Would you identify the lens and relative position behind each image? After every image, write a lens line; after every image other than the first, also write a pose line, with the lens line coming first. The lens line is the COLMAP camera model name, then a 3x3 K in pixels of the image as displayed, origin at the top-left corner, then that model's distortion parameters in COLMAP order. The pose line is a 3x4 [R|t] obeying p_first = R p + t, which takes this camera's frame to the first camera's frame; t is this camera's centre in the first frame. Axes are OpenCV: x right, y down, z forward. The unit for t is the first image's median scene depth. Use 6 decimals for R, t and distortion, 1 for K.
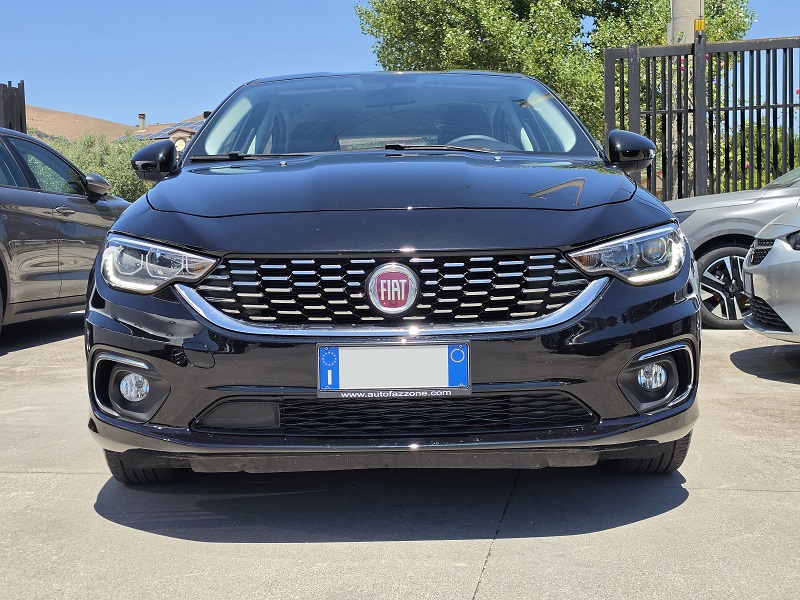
lens RADIAL K [[1092.3, 0, 400.0], [0, 1092.3, 300.0], [0, 0, 1]] dist [0.080243, -0.053642]
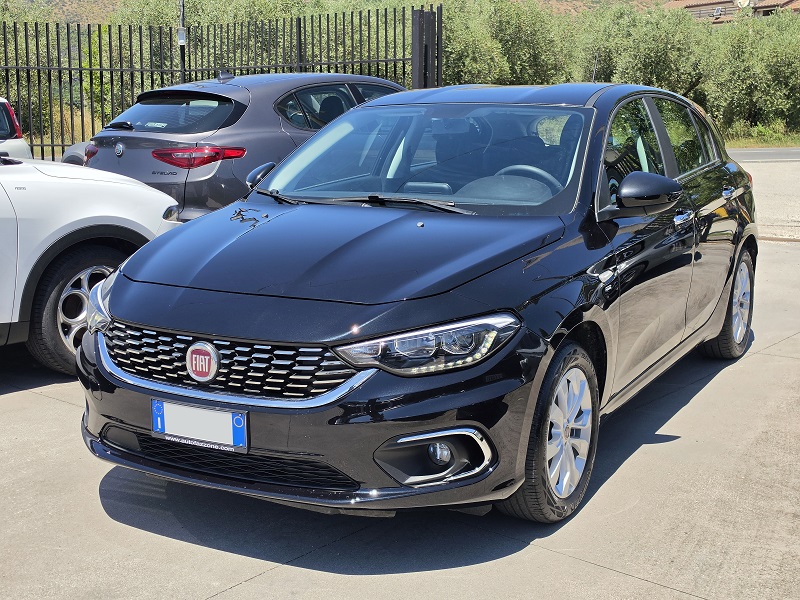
lens RADIAL K [[1092.3, 0, 400.0], [0, 1092.3, 300.0], [0, 0, 1]] dist [0.080243, -0.053642]
pose [[0.868250, 0.105340, -0.484815, 0.803511], [-0.039913, 0.988863, 0.143380, -0.273415], [0.494519, -0.105139, 0.862784, 0.020727]]
